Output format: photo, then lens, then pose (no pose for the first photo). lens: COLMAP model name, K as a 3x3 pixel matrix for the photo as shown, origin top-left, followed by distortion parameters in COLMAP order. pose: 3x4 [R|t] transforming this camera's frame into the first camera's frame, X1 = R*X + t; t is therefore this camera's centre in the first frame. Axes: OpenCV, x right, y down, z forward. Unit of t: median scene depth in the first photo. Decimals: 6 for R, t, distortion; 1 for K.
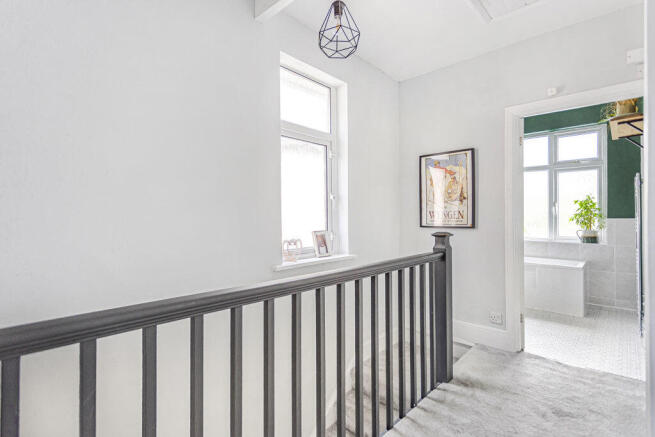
lens RADIAL K [[310.6, 0, 326.8], [0, 310.6, 216.3], [0, 0, 1]] dist [0.001175, 0.000396]
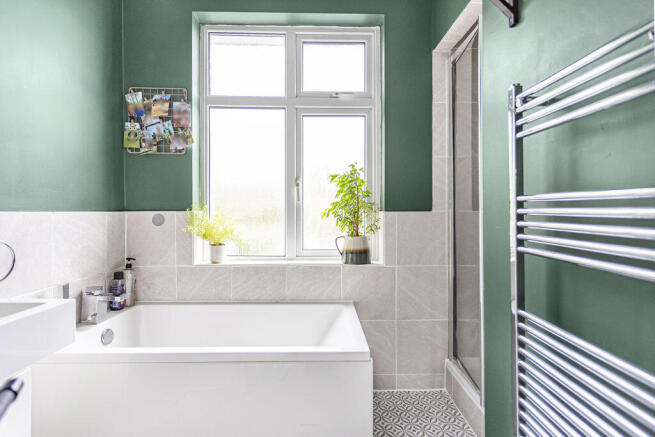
lens RADIAL K [[314.2, 0, 328.4], [0, 314.2, 207.3], [0, 0, 1]] dist [0.000620, 0.000044]
pose [[0.725680, 0.000721, 0.688032, 0.473724], [0.002493, 0.999990, -0.003678, 0.001621], [-0.688028, 0.004385, 0.725671, 0.668928]]
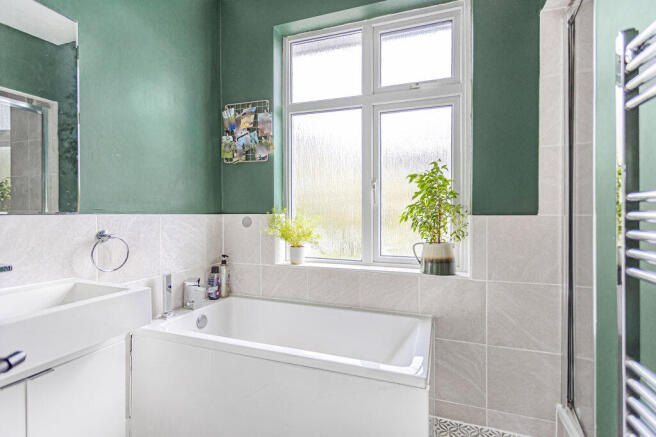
lens RADIAL K [[315.7, 0, 327.7], [0, 315.7, 213.8], [0, 0, 1]] dist [0.000781, 0.000451]
pose [[0.924717, -0.004346, 0.380631, 0.536698], [0.002247, 0.999980, 0.005959, 0.001760], [-0.380650, -0.004655, 0.924708, 0.651372]]
